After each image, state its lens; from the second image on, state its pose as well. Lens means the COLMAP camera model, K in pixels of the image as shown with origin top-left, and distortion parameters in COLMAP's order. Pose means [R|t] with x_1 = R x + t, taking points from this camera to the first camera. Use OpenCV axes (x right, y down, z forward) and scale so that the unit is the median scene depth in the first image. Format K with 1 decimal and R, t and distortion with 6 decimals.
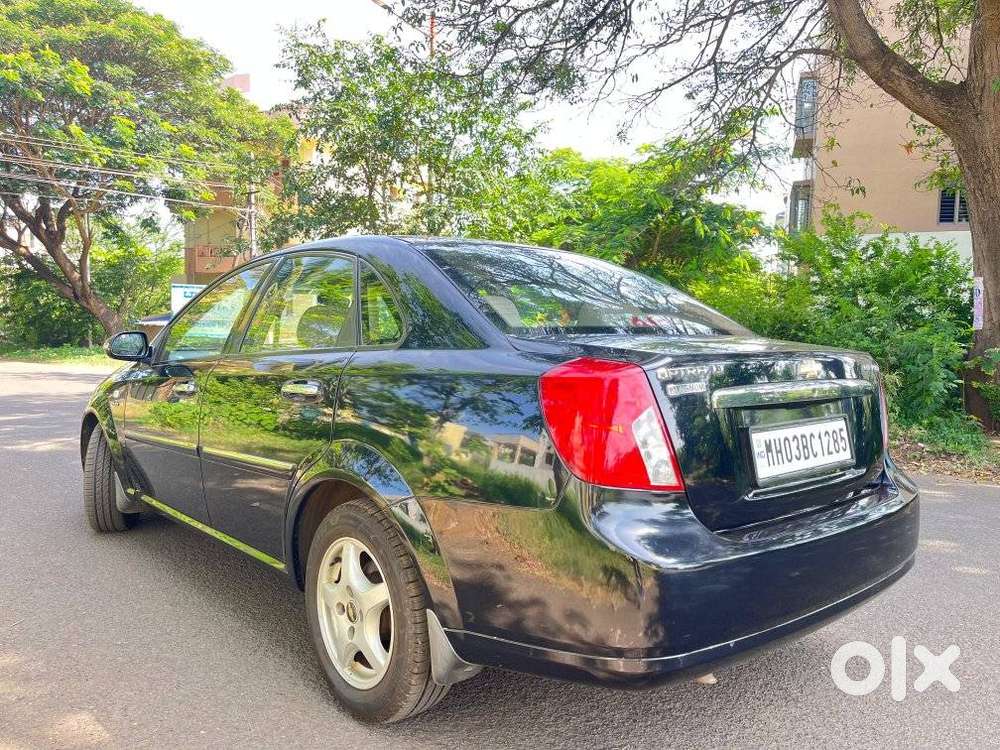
lens RADIAL K [[750.0, 0, 500.0], [0, 750.0, 375.0], [0, 0, 1]] dist [0.013162, -0.011541]
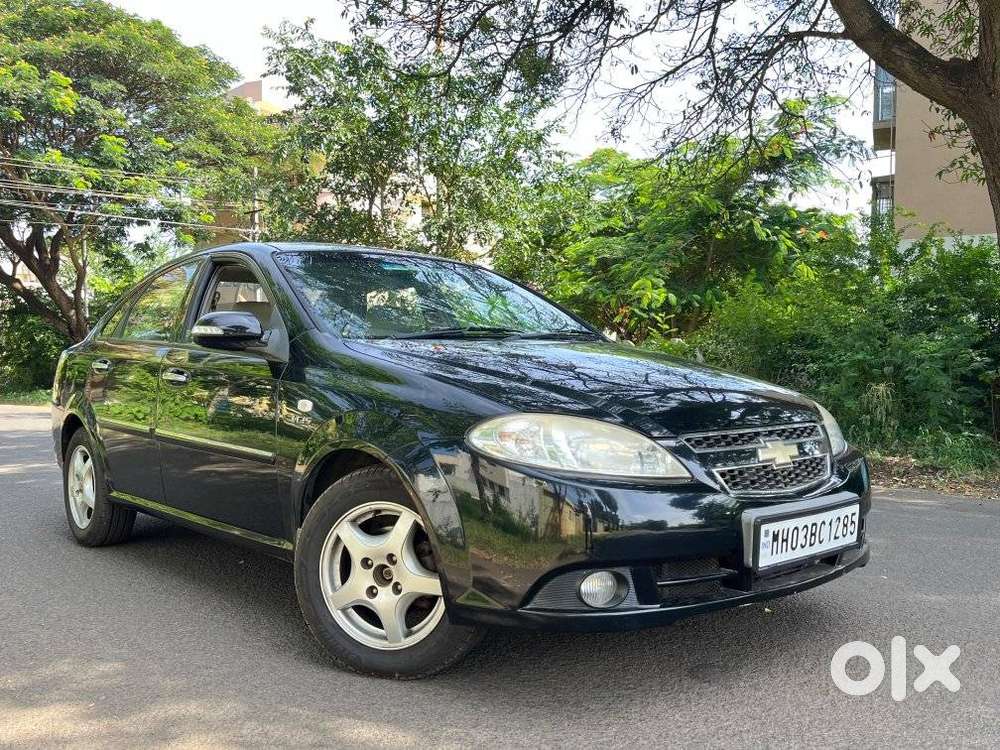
lens RADIAL K [[885.9, 0, 515.9], [0, 885.9, 379.5], [0, 0, 1]] dist [0.006978, 0.000163]
pose [[0.997619, -0.019660, -0.066109, 0.085493], [0.016689, 0.998839, -0.045194, 0.020349], [0.066920, 0.043983, 0.996788, -0.050692]]
